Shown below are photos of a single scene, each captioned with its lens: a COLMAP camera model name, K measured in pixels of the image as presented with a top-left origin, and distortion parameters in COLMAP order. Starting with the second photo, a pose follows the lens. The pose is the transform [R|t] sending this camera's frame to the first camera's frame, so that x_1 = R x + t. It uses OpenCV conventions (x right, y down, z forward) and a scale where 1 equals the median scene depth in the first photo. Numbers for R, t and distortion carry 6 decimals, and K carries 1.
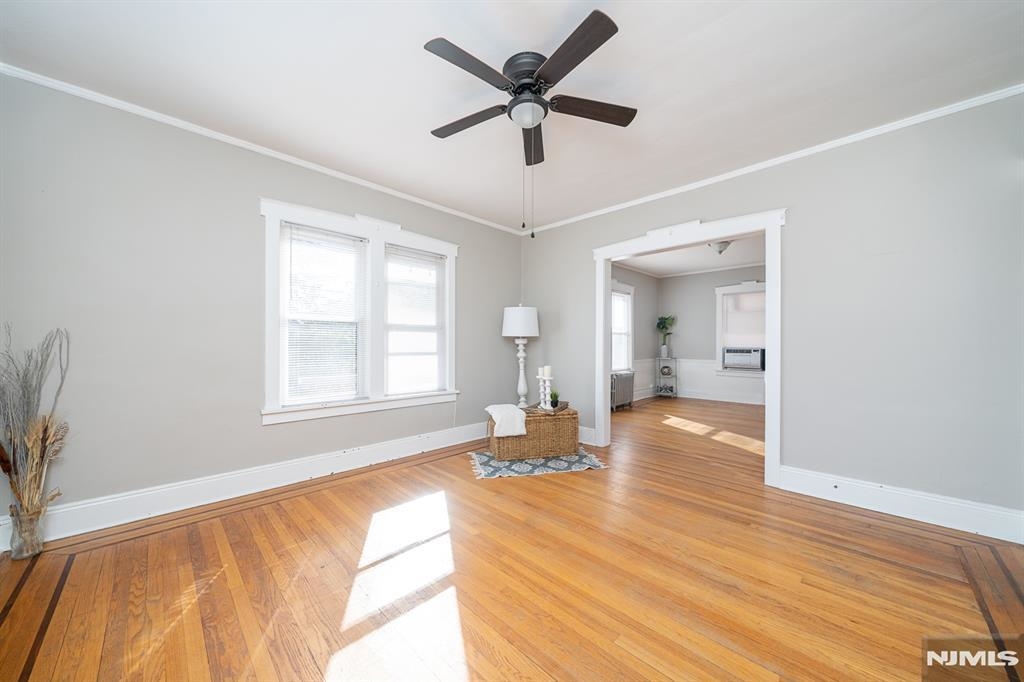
lens RADIAL K [[363.2, 0, 512.9], [0, 363.2, 343.4], [0, 0, 1]] dist [-0.001794, -0.000182]
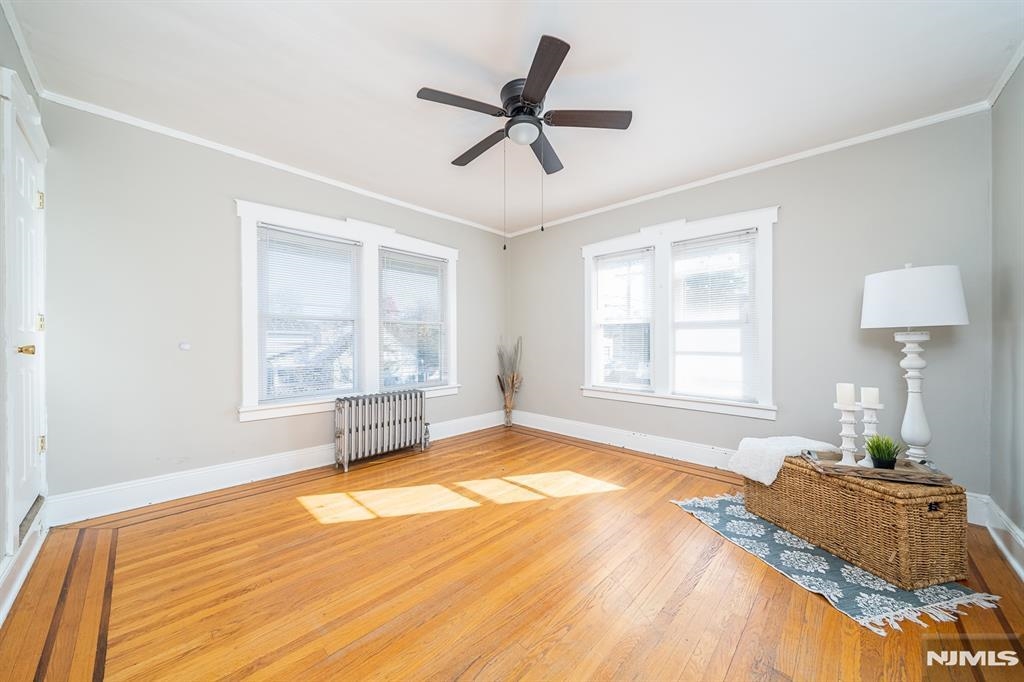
lens RADIAL K [[354.6, 0, 512.0], [0, 354.6, 341.0], [0, 0, 1]] dist [-0.000404, -0.000068]
pose [[0.022341, -0.007931, -0.999719, 0.661469], [-0.001081, 0.999968, -0.007957, 0.006437], [0.999750, 0.001259, 0.022331, 0.559919]]
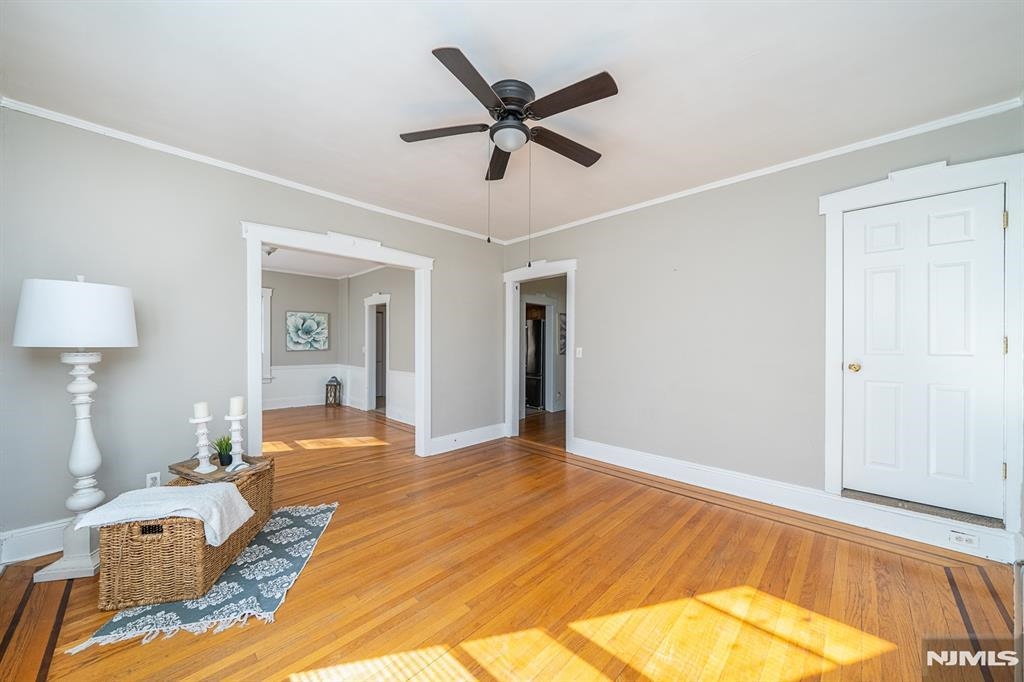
lens RADIAL K [[363.2, 0, 512.9], [0, 363.2, 343.4], [0, 0, 1]] dist [-0.001794, -0.000182]
pose [[-0.018647, 0.001007, 0.999826, -0.583264], [-0.000441, 0.999999, -0.001016, -0.031446], [-0.999826, -0.000460, -0.018647, 0.601084]]
